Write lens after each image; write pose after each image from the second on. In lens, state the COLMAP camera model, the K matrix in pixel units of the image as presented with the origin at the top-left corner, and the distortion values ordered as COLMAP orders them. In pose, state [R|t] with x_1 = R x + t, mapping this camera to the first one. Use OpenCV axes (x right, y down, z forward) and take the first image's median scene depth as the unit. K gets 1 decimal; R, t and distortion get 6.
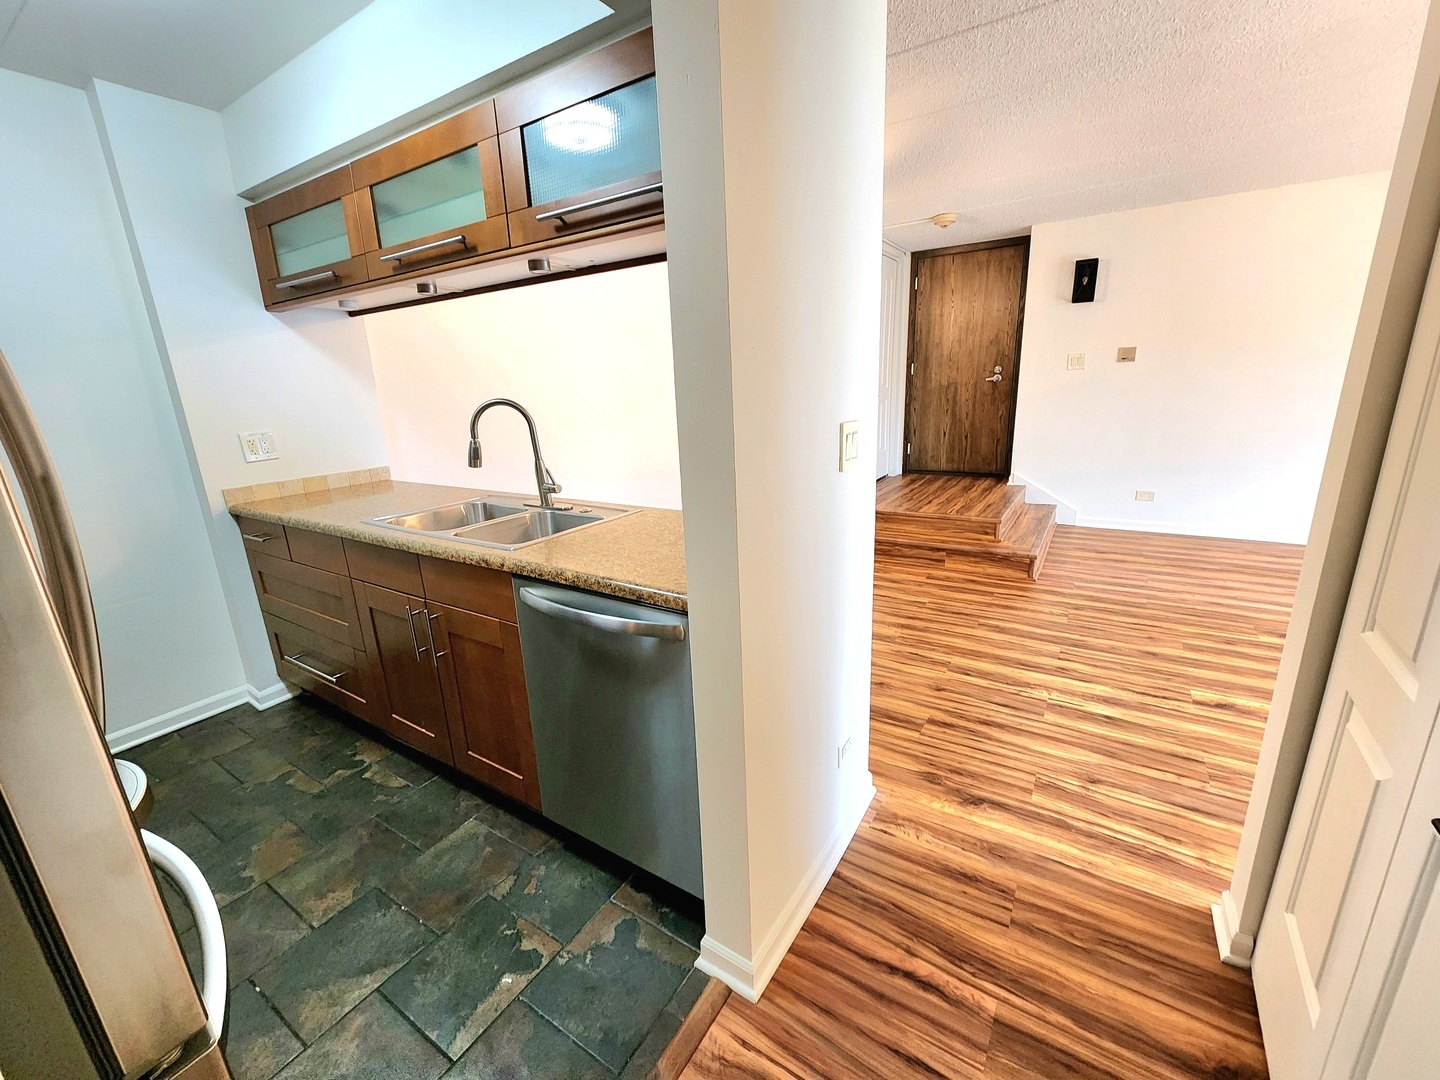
lens RADIAL K [[587.5, 0, 719.3], [0, 587.5, 540.1], [0, 0, 1]] dist [0.004119, -0.000376]
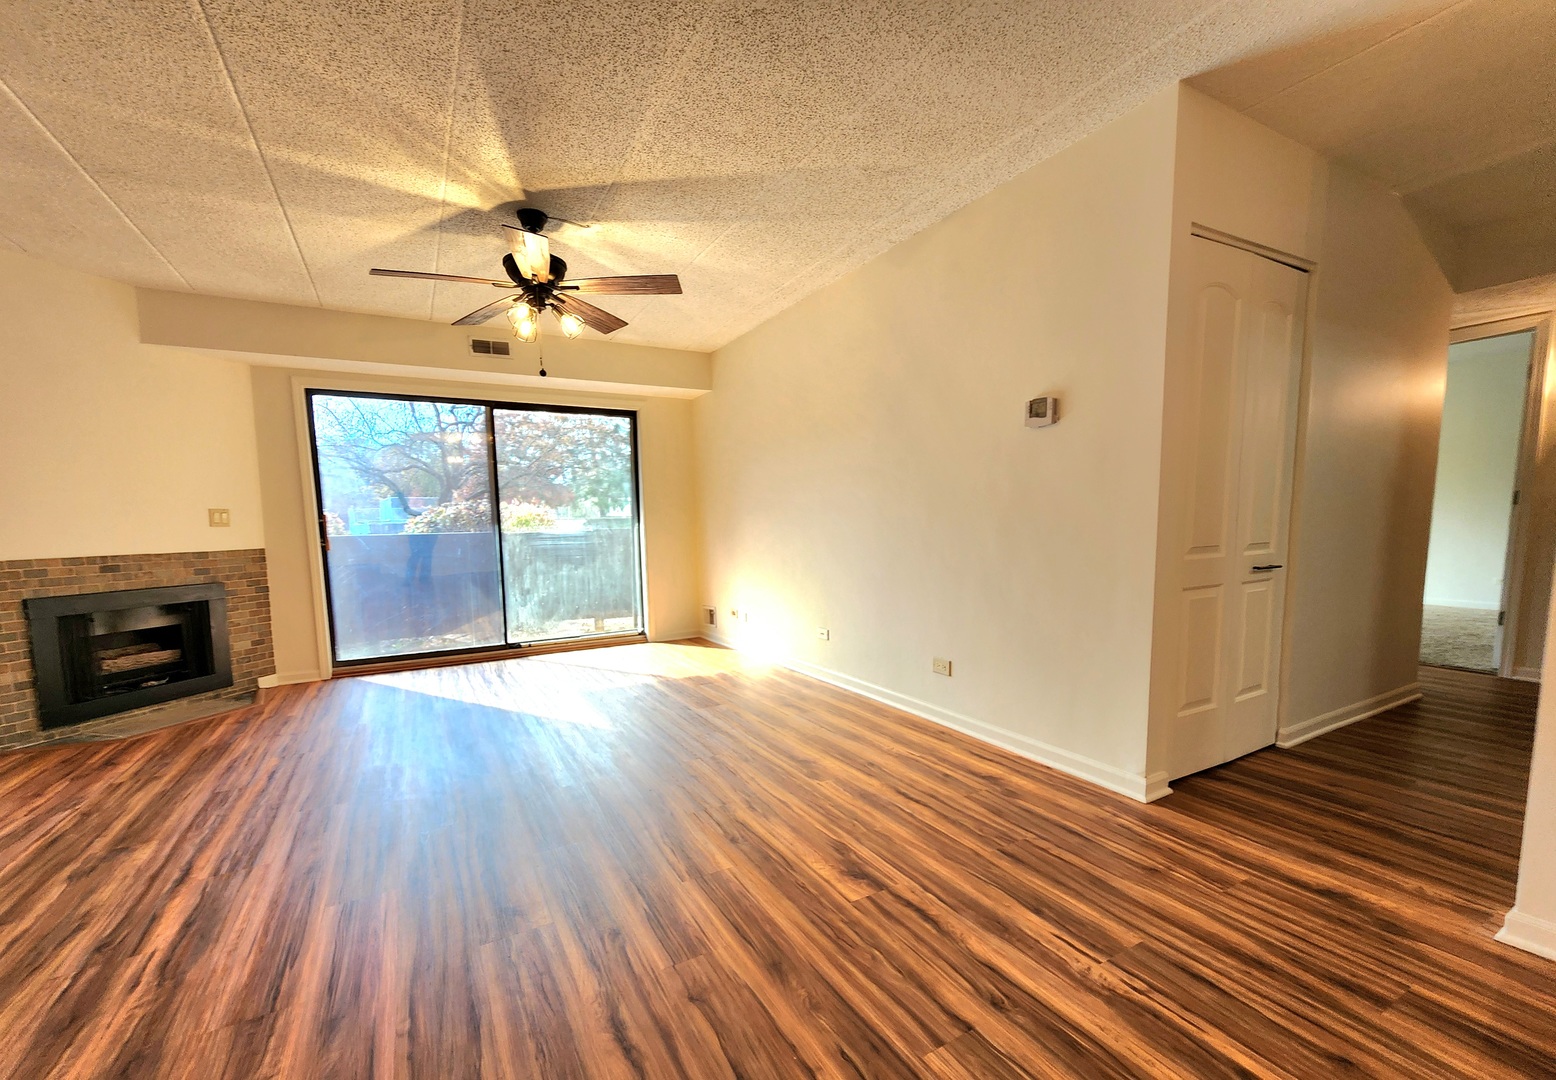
lens RADIAL K [[644.3, 0, 770.4], [0, 644.3, 592.1], [0, 0, 1]] dist [0.000393, -0.000969]
pose [[-0.880898, 0.001165, 0.473304, 0.523852], [0.176558, 0.928624, 0.326319, -0.305624], [-0.439141, 0.371020, -0.818229, 1.453086]]
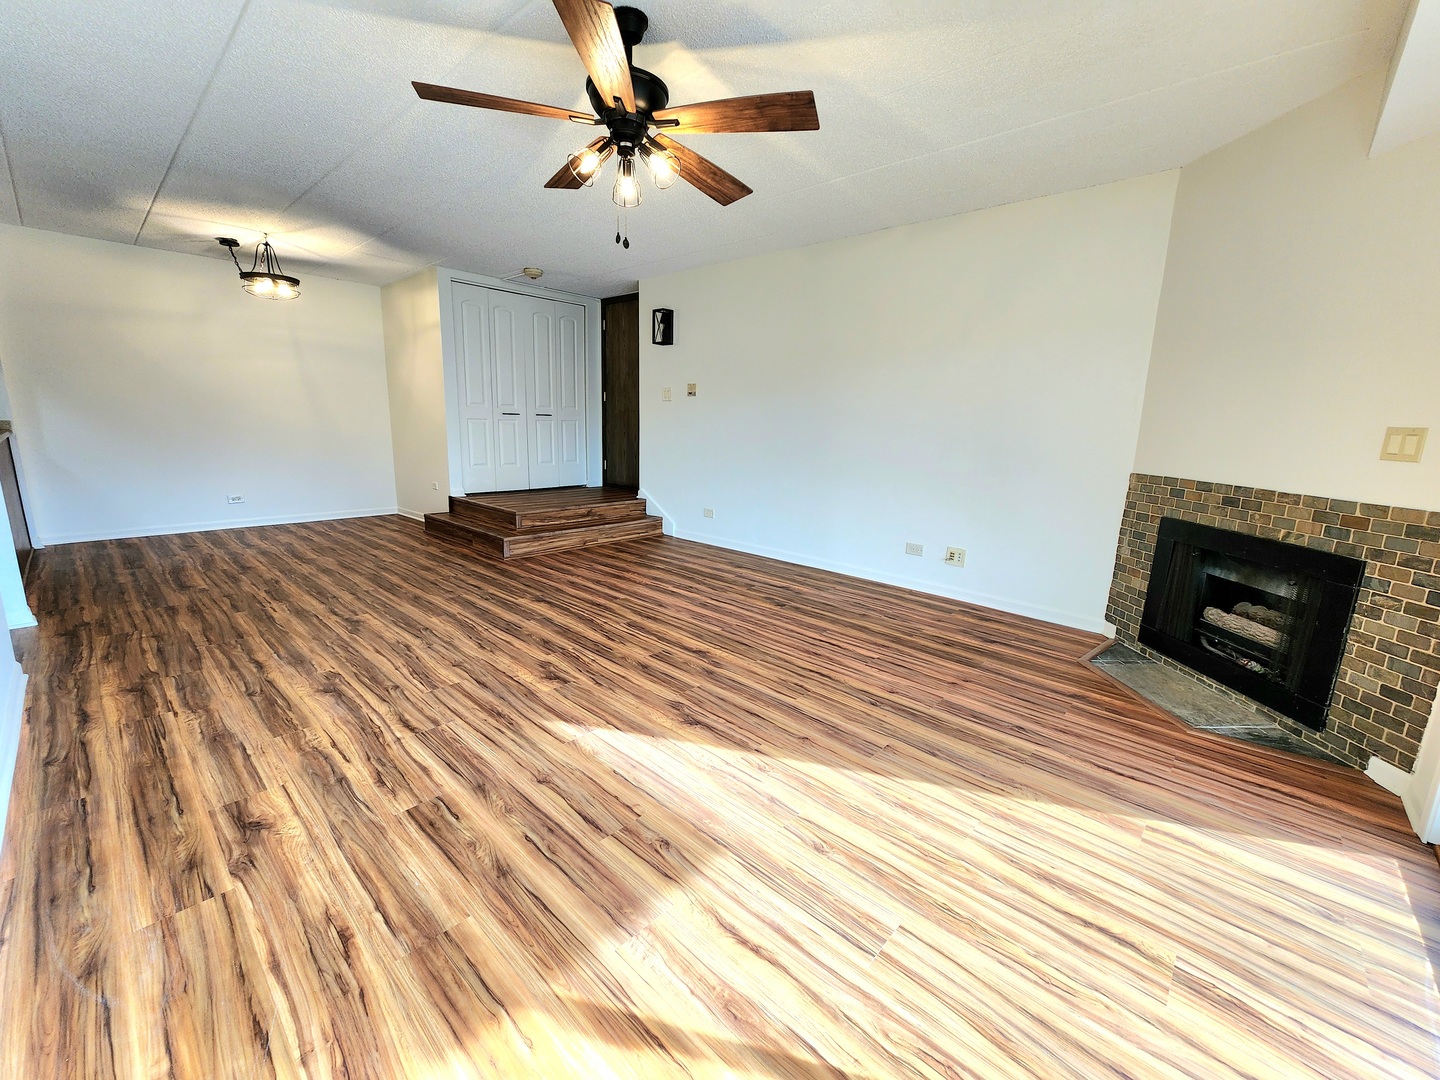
lens RADIAL K [[587.5, 0, 712.1], [0, 587.5, 534.5], [0, 0, 1]] dist [0.004119, -0.000376]
pose [[0.981840, 0.099992, -0.161222, 1.716763], [-0.111563, 0.991671, -0.064367, 0.070827], [0.153443, 0.081185, 0.984817, -0.211801]]
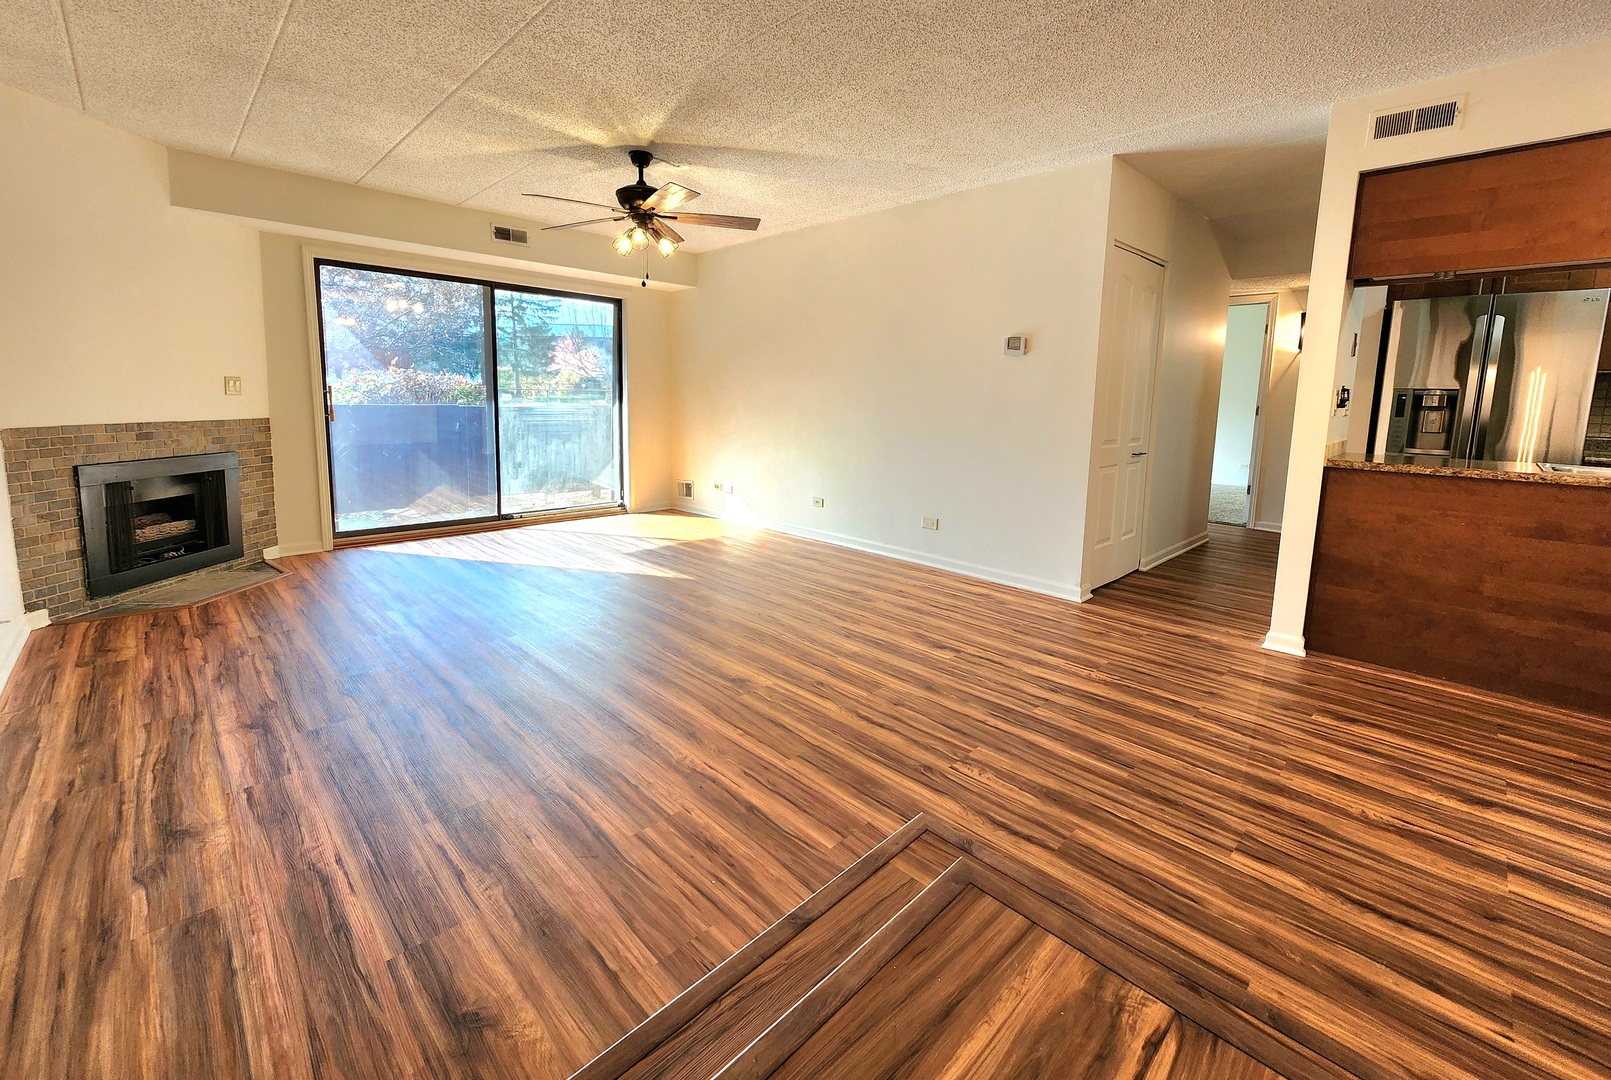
lens RADIAL K [[661.4, 0, 803.9], [0, 661.4, 479.3], [0, 0, 1]] dist [-0.001565, -0.000607]
pose [[-0.976392, -0.009903, 0.215777, 0.774387], [0.072805, 0.925408, 0.371913, -0.482300], [-0.203365, 0.378843, -0.902840, 1.932477]]
